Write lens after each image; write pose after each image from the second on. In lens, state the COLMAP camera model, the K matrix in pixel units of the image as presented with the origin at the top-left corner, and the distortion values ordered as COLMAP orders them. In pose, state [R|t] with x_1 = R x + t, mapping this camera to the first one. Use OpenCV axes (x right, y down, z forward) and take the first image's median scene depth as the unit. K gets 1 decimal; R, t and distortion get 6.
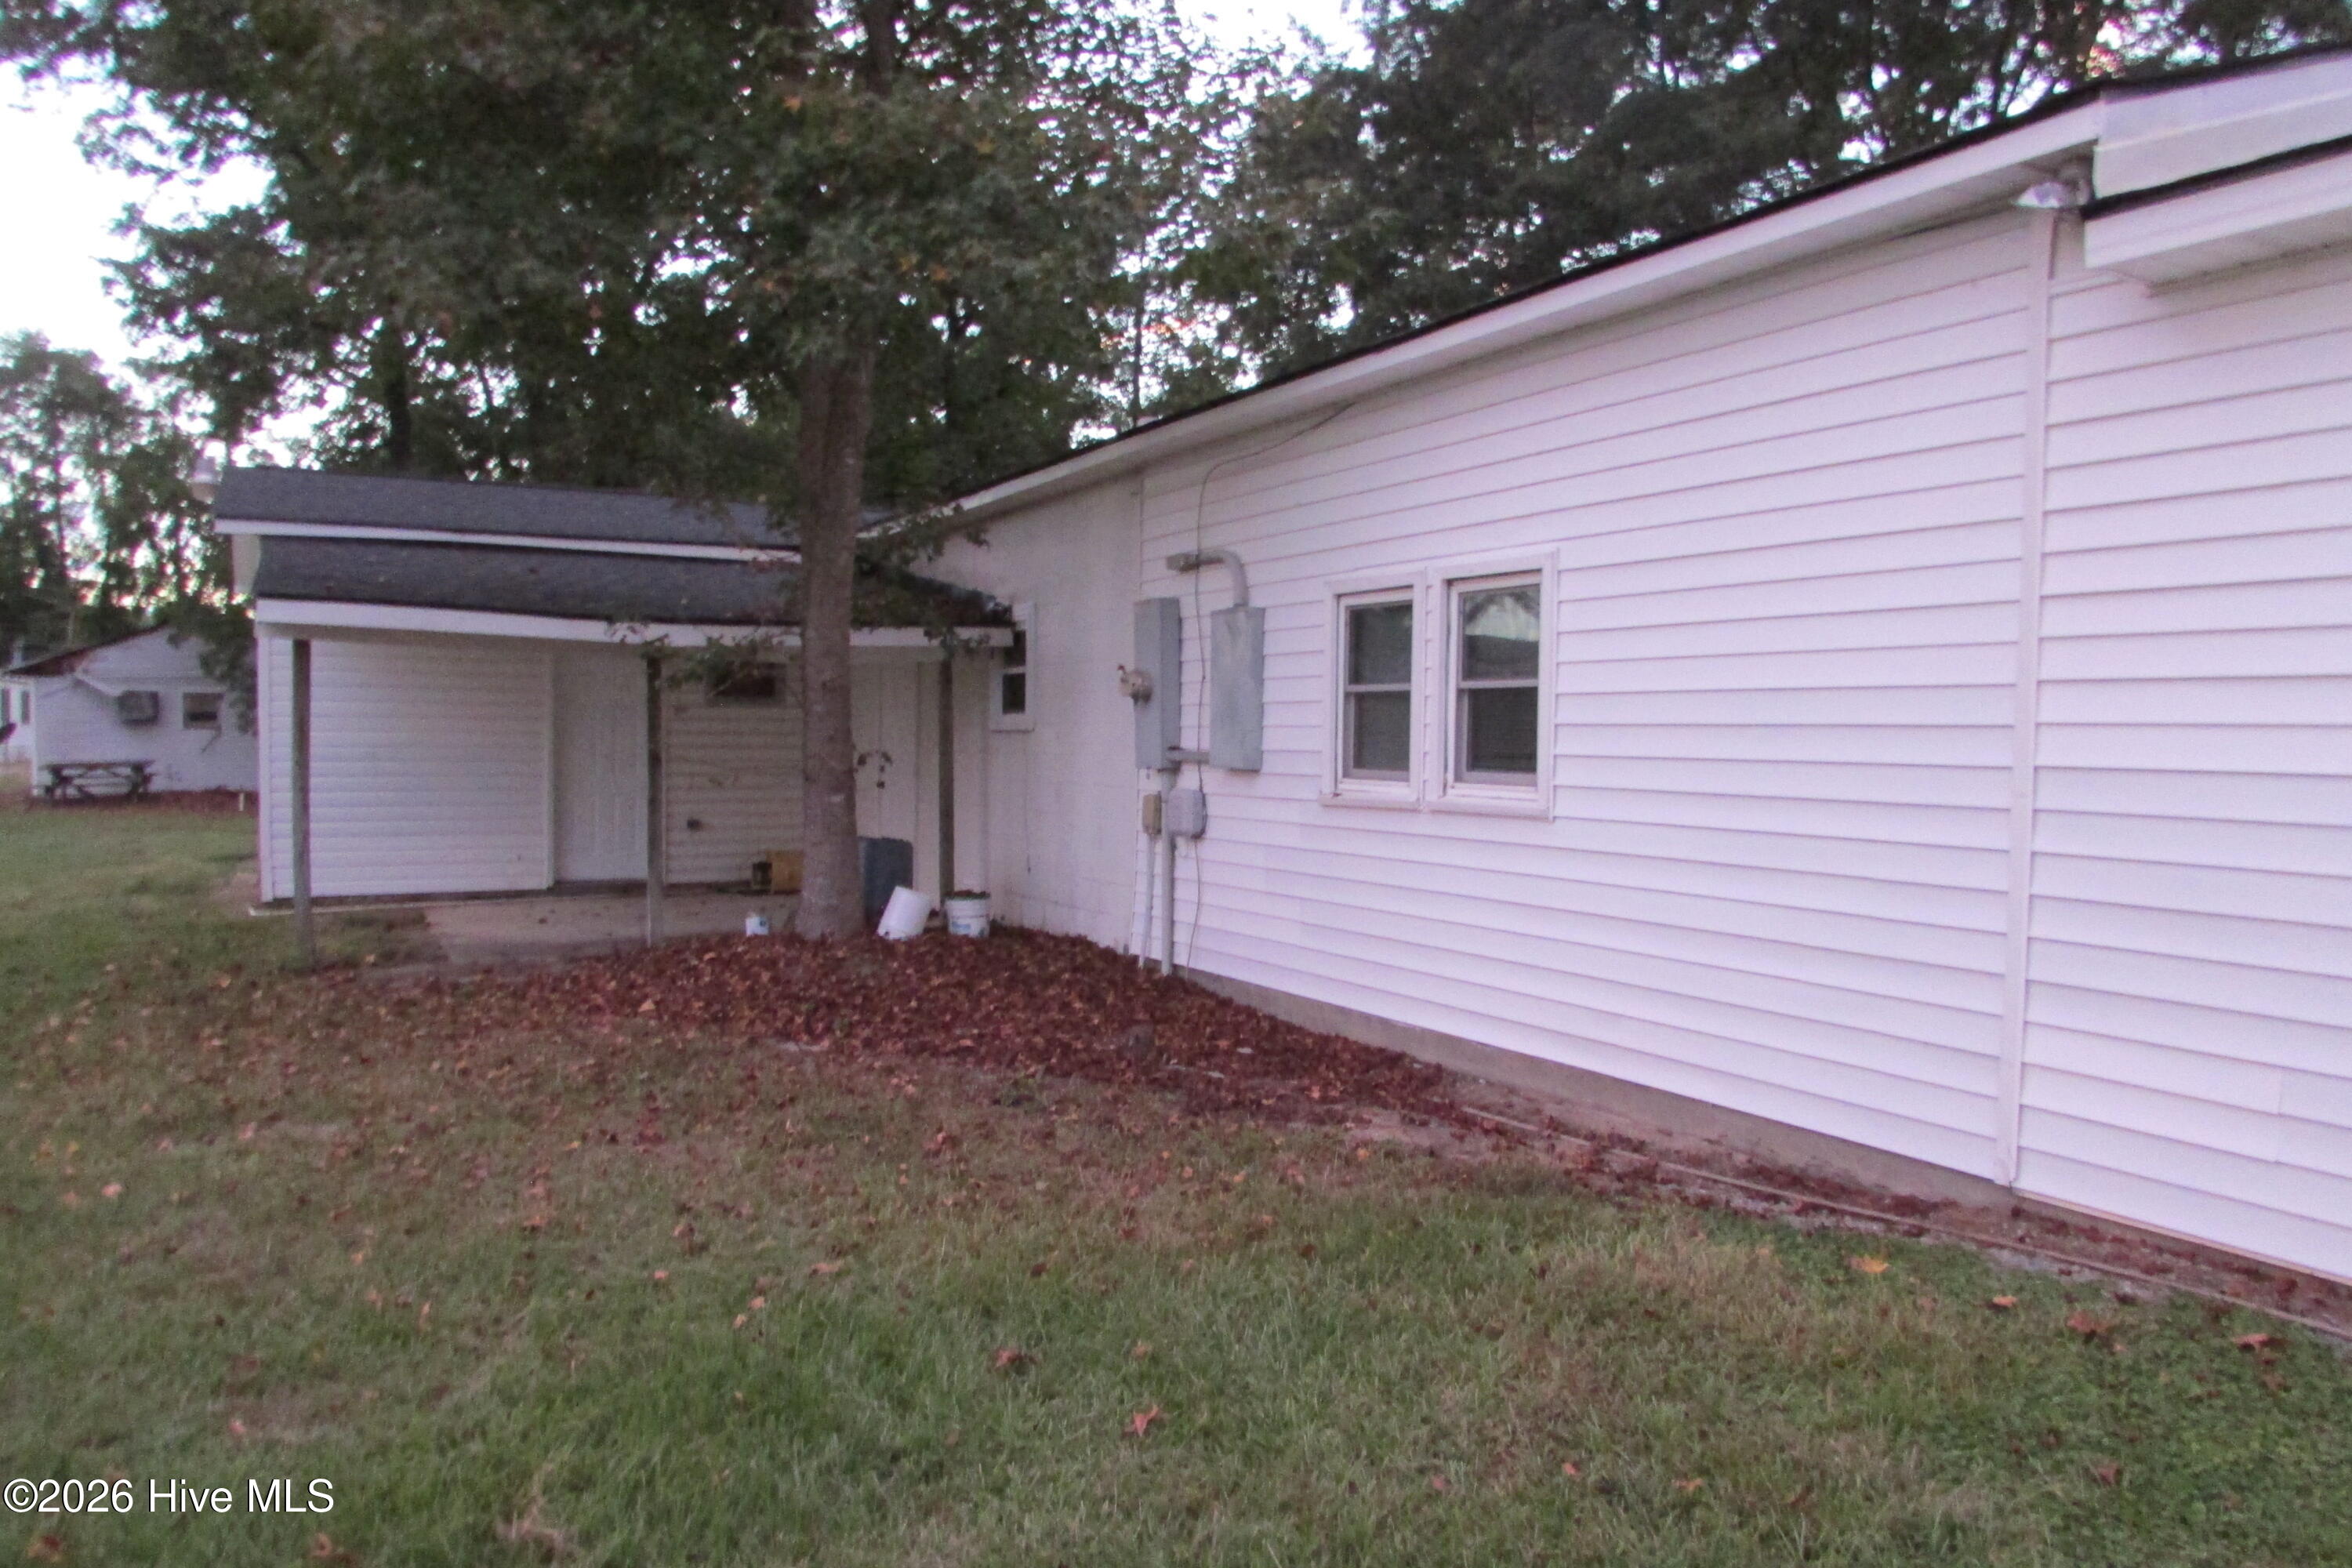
lens RADIAL K [[1684.7, 0, 1176.0], [0, 1684.7, 784.0], [0, 0, 1]] dist [-0.020026, 0.001230]
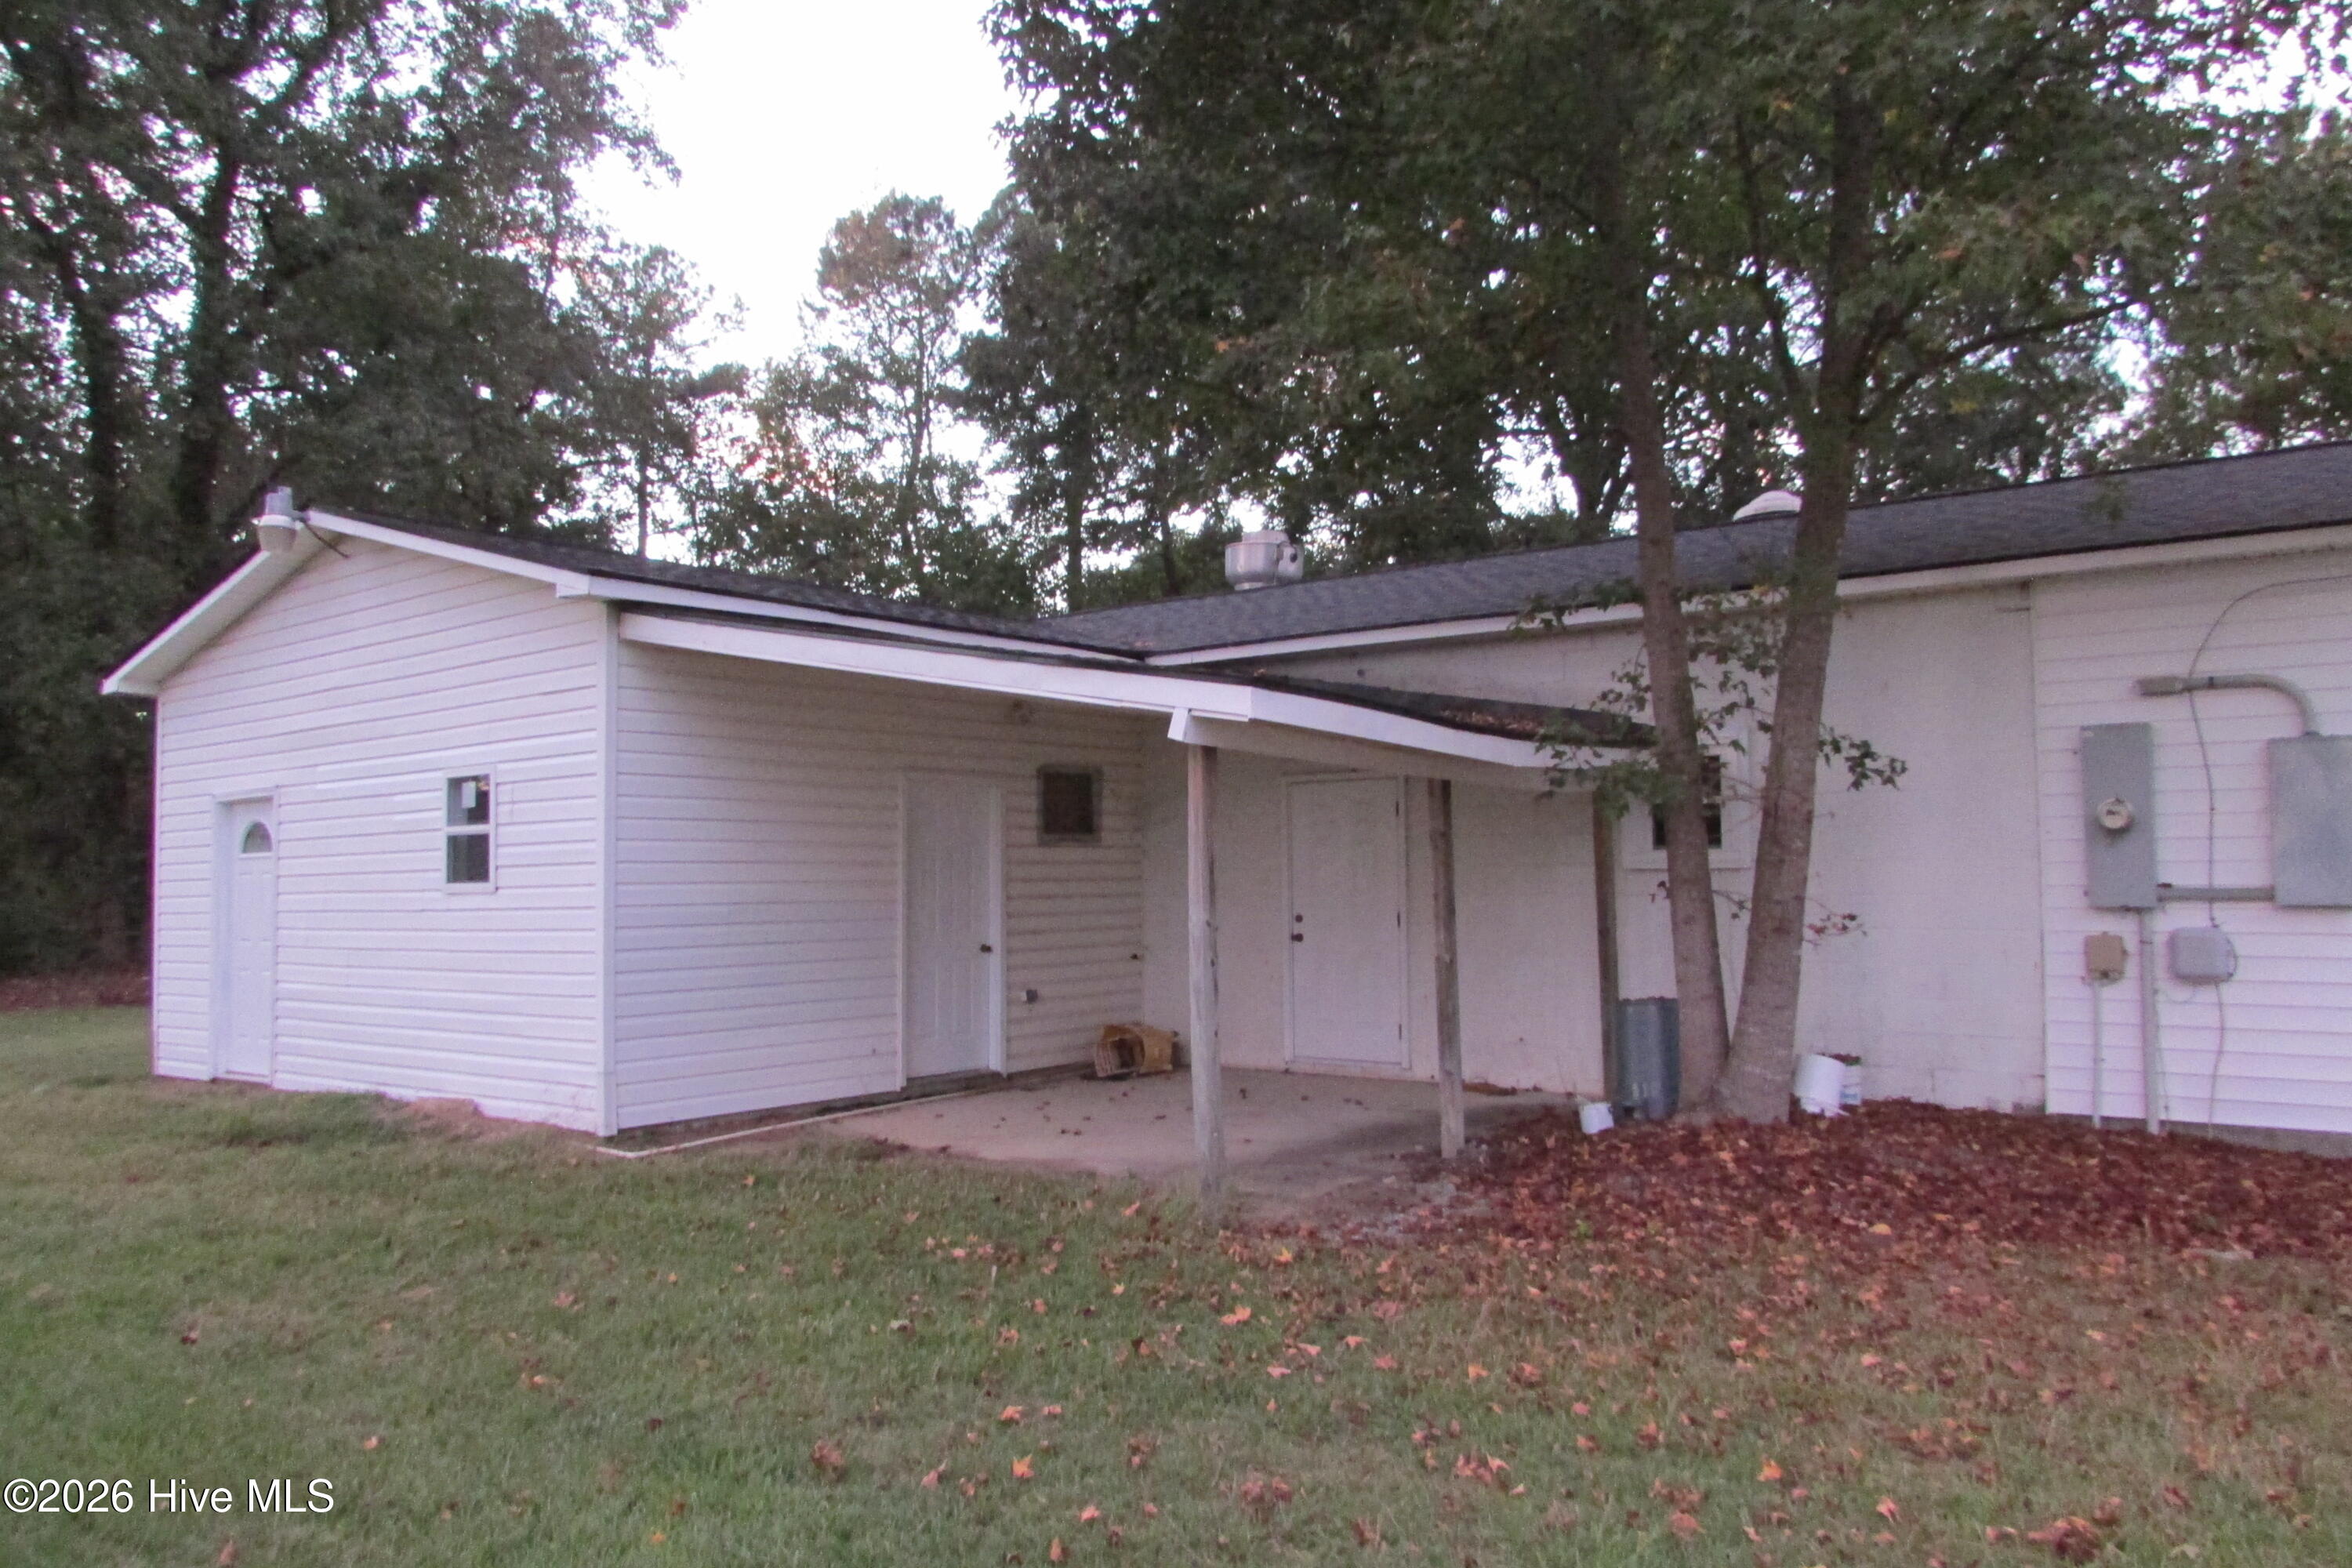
lens RADIAL K [[1684.7, 0, 1176.0], [0, 1684.7, 784.0], [0, 0, 1]] dist [-0.020026, 0.001230]
pose [[0.915130, -0.002795, 0.403150, -0.880185], [0.032634, 0.997208, -0.067163, -0.033291], [-0.401837, 0.074619, 0.912666, 0.382915]]
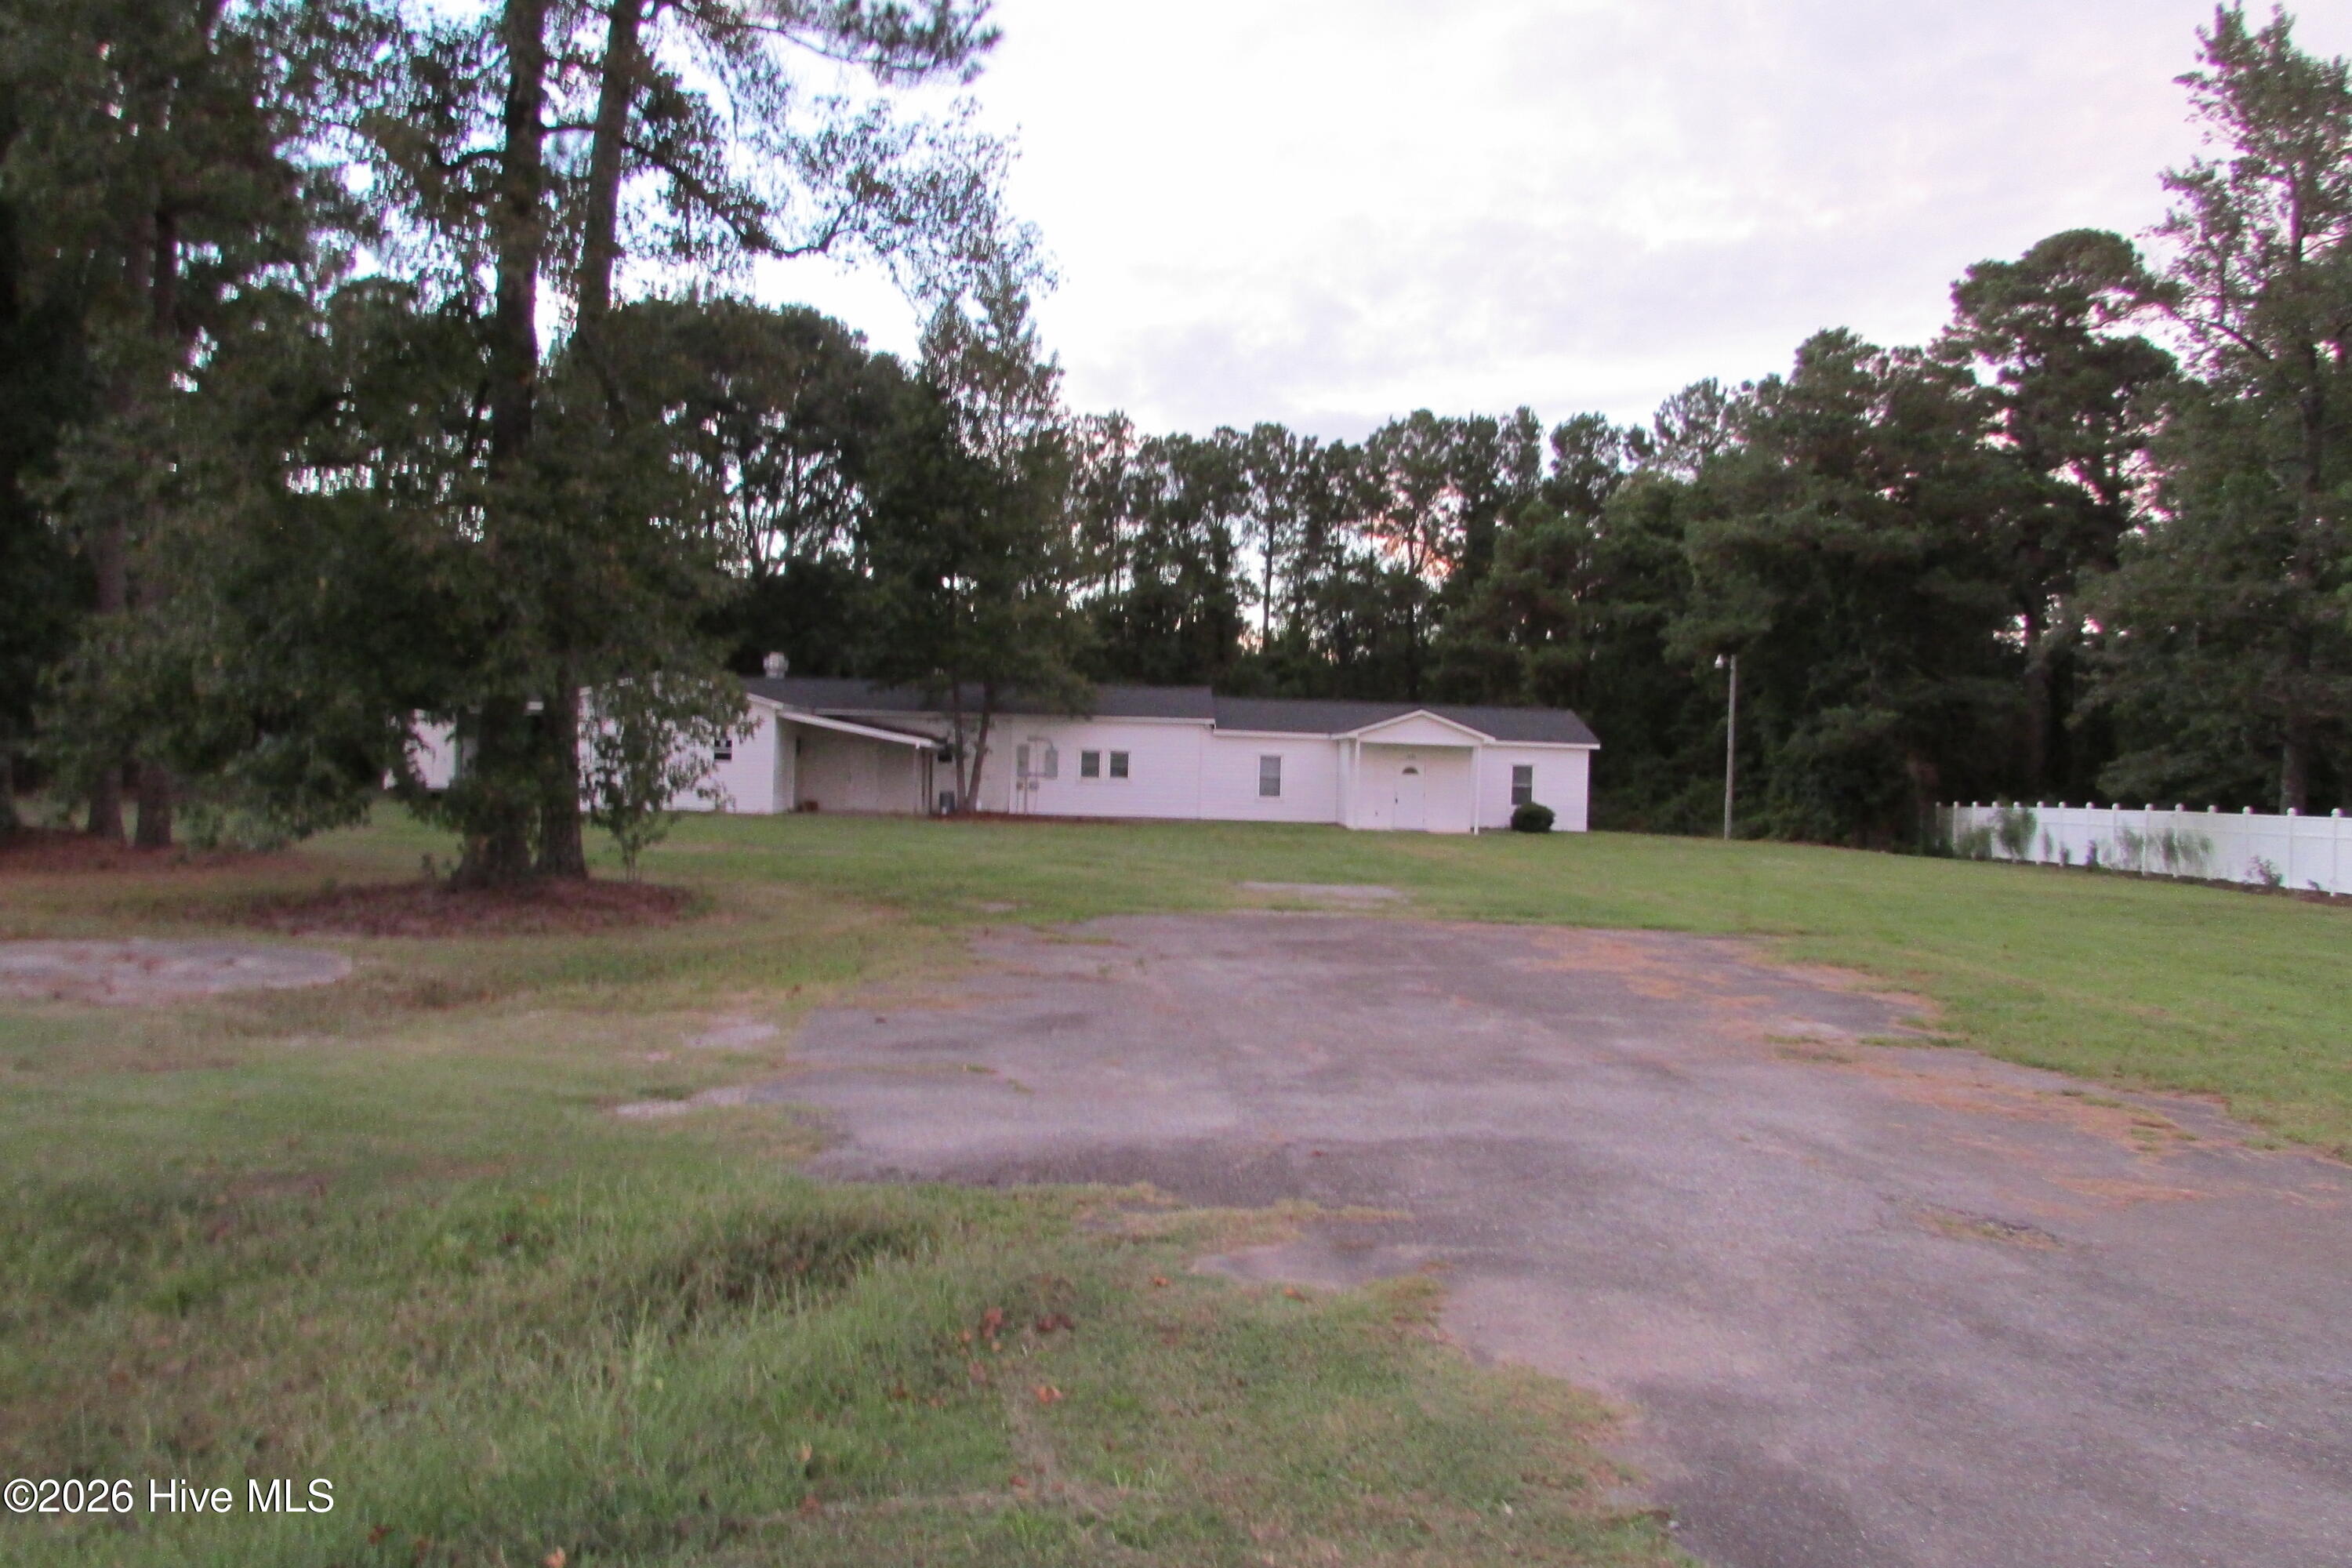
lens RADIAL K [[1684.7, 0, 1176.0], [0, 1684.7, 784.0], [0, 0, 1]] dist [-0.020026, 0.001230]
pose [[0.441555, -0.017472, 0.897064, -4.711854], [0.001911, 0.999826, 0.018533, -0.086371], [-0.897232, -0.006469, 0.441511, -1.833815]]
